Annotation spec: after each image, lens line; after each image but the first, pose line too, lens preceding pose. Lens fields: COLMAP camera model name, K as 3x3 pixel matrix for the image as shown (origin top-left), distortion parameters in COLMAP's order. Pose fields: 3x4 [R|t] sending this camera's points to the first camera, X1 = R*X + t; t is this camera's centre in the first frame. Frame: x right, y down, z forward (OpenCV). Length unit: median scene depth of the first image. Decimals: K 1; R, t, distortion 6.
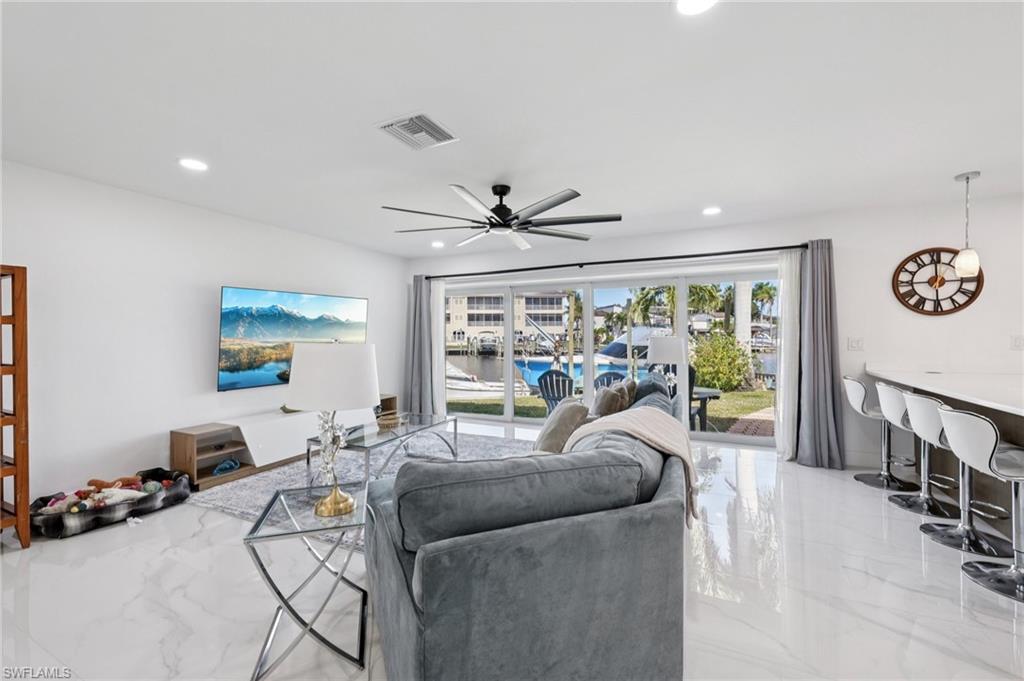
lens RADIAL K [[419.2, 0, 515.2], [0, 419.2, 333.7], [0, 0, 1]] dist [-0.001958, -0.000378]
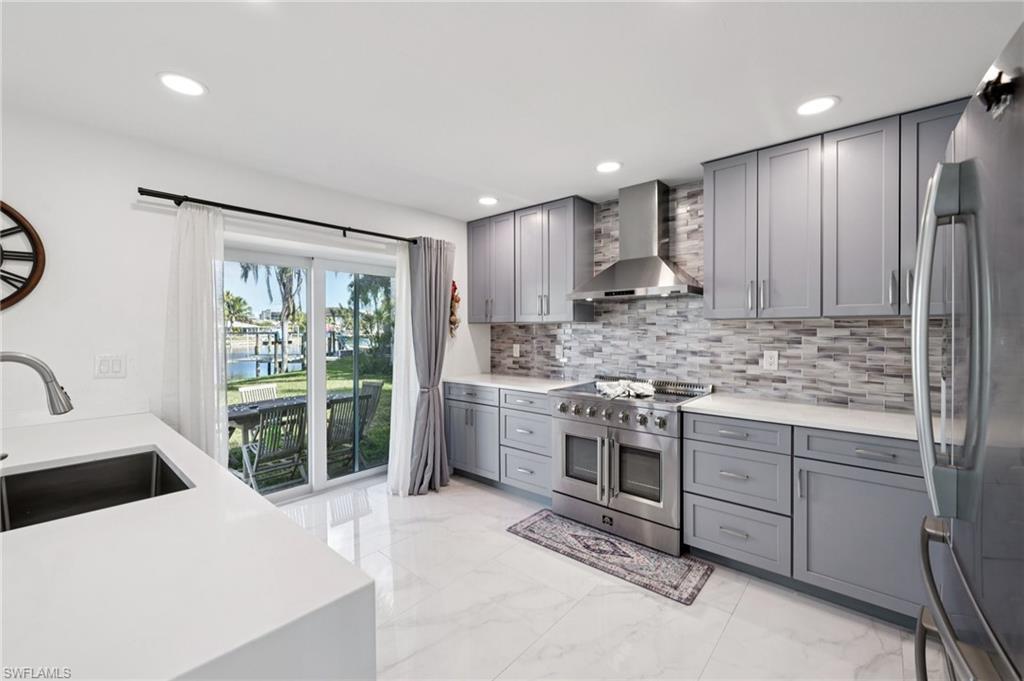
lens RADIAL K [[420.9, 0, 509.2], [0, 420.9, 328.9], [0, 0, 1]] dist [-0.000450, -0.000099]
pose [[0.263150, 0.005210, 0.964741, 0.694773], [-0.001730, 0.999986, -0.004928, -0.031134], [-0.964753, -0.000372, 0.263155, 0.224676]]
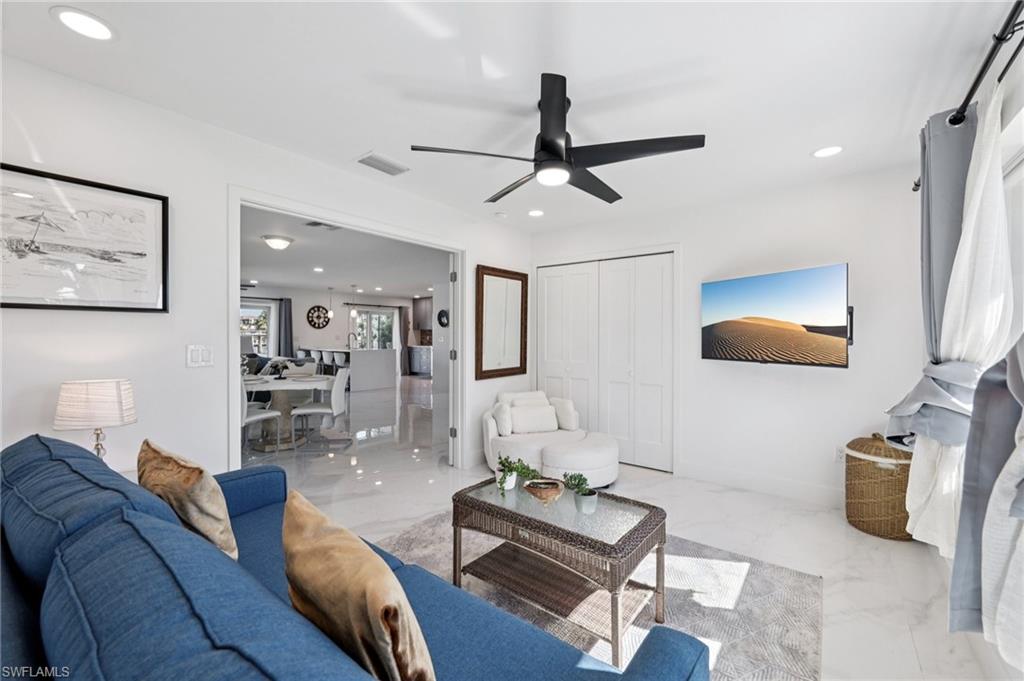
lens RADIAL K [[417.9, 0, 508.4], [0, 417.9, 337.1], [0, 0, 1]] dist [0.000837, 0.000053]
pose [[0.204966, 0.000682, 0.978769, -1.586952], [-0.005972, 0.999982, 0.000554, 0.006465], [-0.978751, -0.005959, 0.204966, -0.907219]]
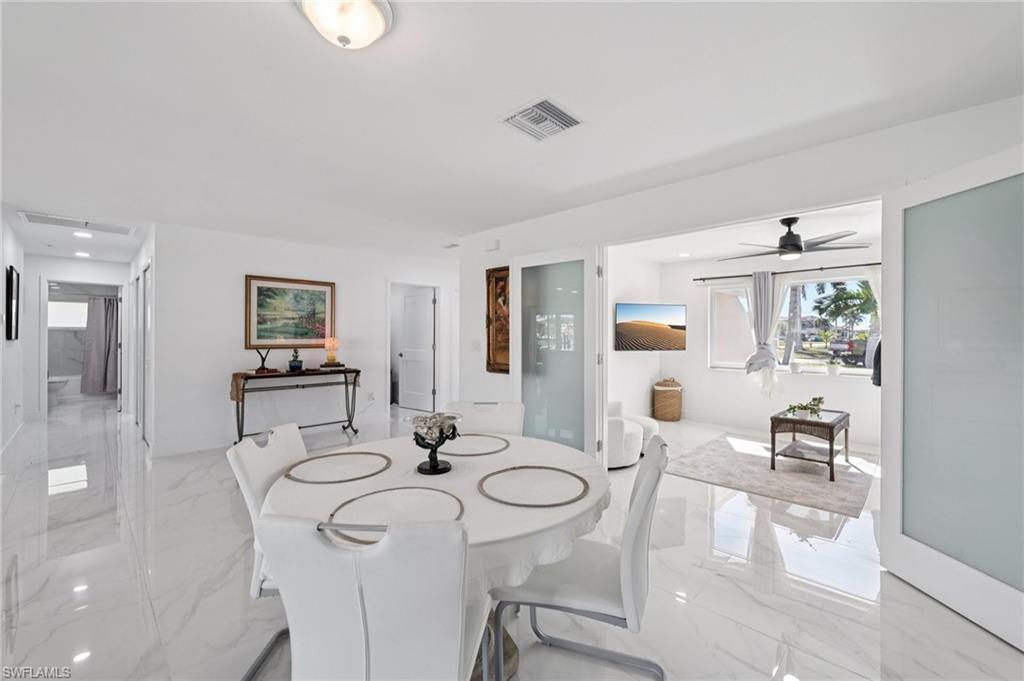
lens RADIAL K [[423.2, 0, 513.2], [0, 423.2, 336.4], [0, 0, 1]] dist [0.000326, 0.000064]
pose [[-0.950198, 0.002022, 0.311641, -0.691571], [0.000994, 0.999994, -0.003457, 0.004922], [-0.311646, -0.002975, -0.950194, 0.424224]]
